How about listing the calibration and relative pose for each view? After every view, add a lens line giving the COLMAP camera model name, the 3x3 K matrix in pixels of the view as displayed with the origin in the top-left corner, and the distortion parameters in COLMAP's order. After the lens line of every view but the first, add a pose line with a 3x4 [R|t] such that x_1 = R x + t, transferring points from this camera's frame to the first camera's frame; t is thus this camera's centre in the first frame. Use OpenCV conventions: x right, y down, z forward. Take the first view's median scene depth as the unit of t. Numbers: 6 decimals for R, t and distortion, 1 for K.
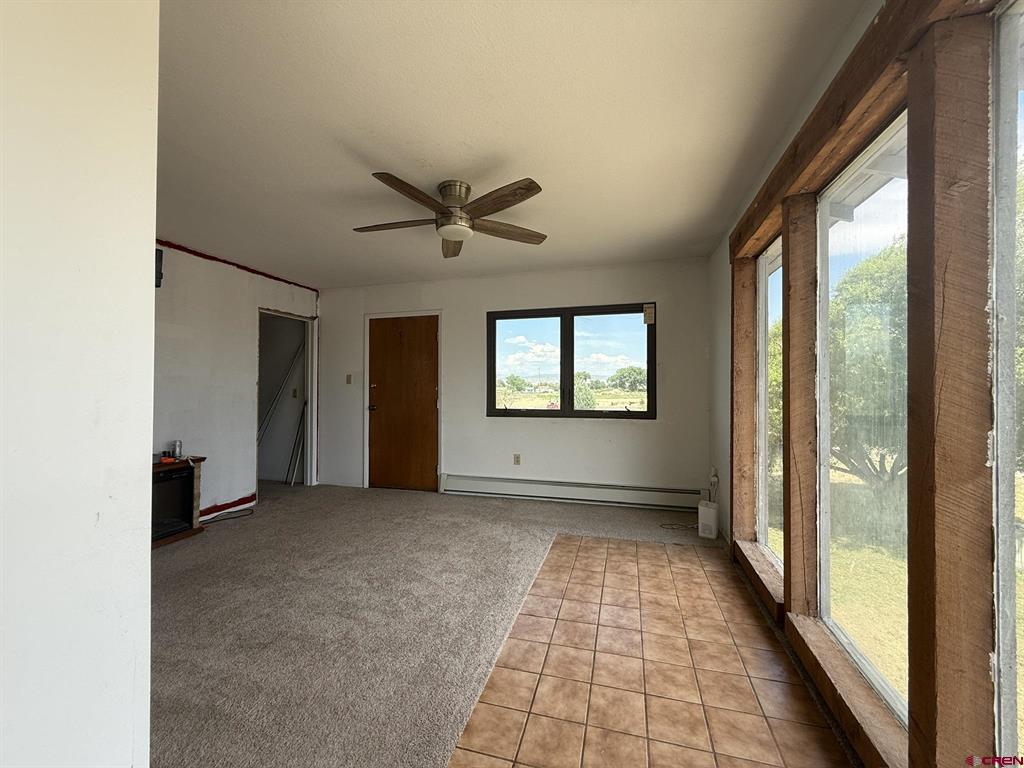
lens RADIAL K [[409.3, 0, 512.6], [0, 409.3, 384.0], [0, 0, 1]] dist [-0.001986, 0.001242]
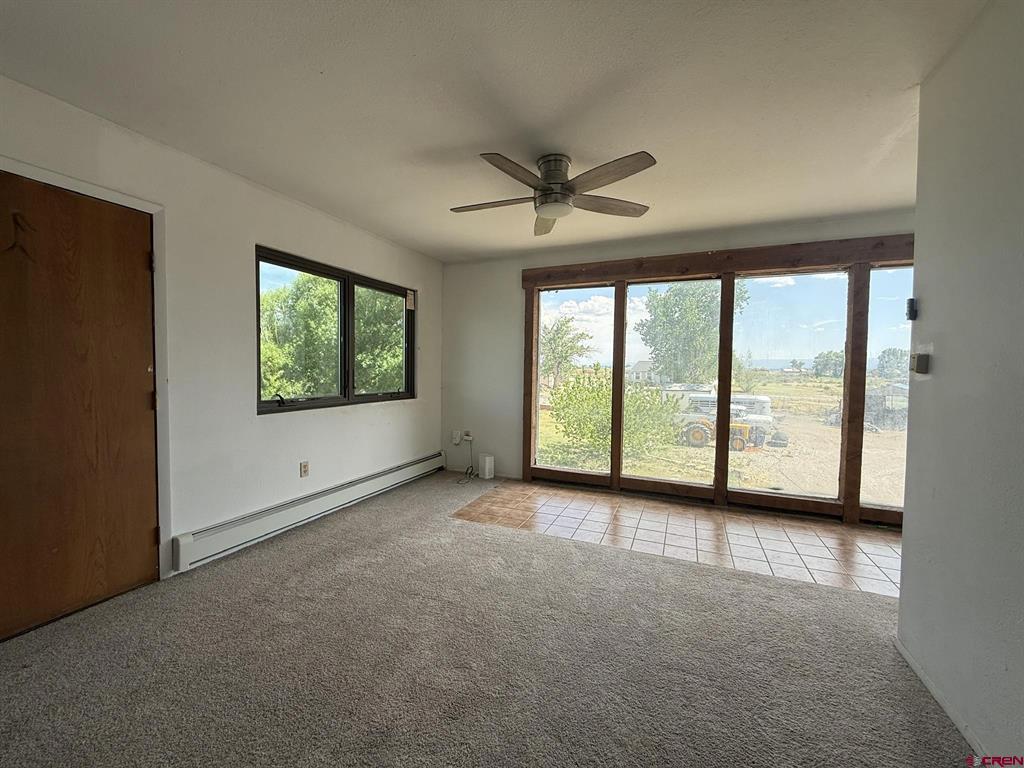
lens RADIAL K [[409.3, 0, 511.1], [0, 409.3, 381.0], [0, 0, 1]] dist [-0.001986, 0.001242]
pose [[0.130119, -0.028440, 0.991090, -1.061088], [-0.020345, 0.999301, 0.031347, 0.001173], [-0.991290, -0.024243, 0.129450, 0.914385]]
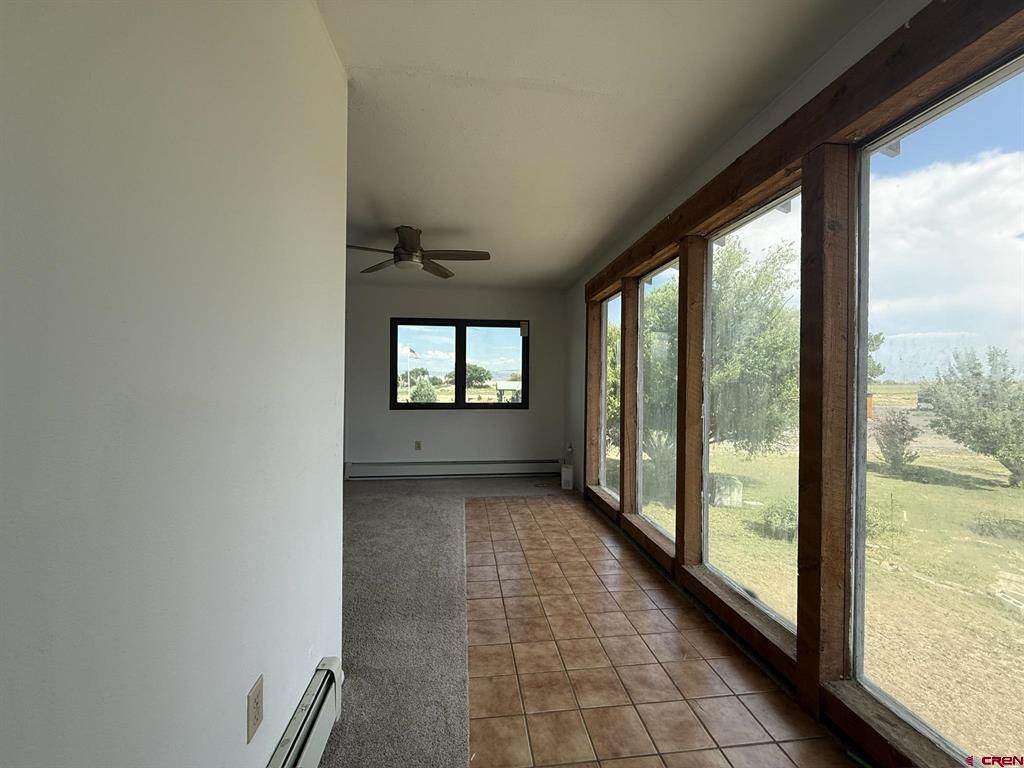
lens RADIAL K [[409.3, 0, 512.6], [0, 409.3, 385.3], [0, 0, 1]] dist [-0.001986, 0.001242]
pose [[0.924197, 0.005121, 0.381883, -0.310329], [-0.009738, 0.999901, 0.010160, -0.005341], [-0.381793, -0.013108, 0.924155, -0.311497]]
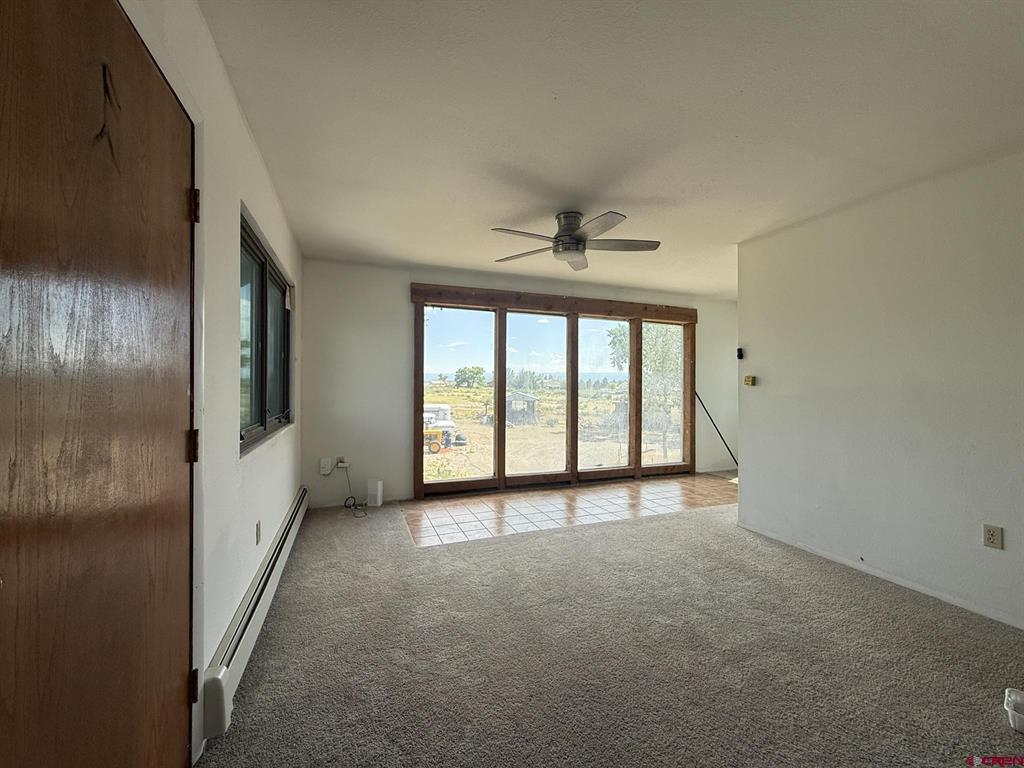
lens RADIAL K [[409.3, 0, 511.5], [0, 409.3, 384.0], [0, 0, 1]] dist [-0.001986, 0.001242]
pose [[-0.600439, -0.002417, 0.799667, -0.932762], [-0.011243, 0.999922, -0.005420, 0.006532], [-0.799592, -0.012245, -0.600419, 1.737527]]
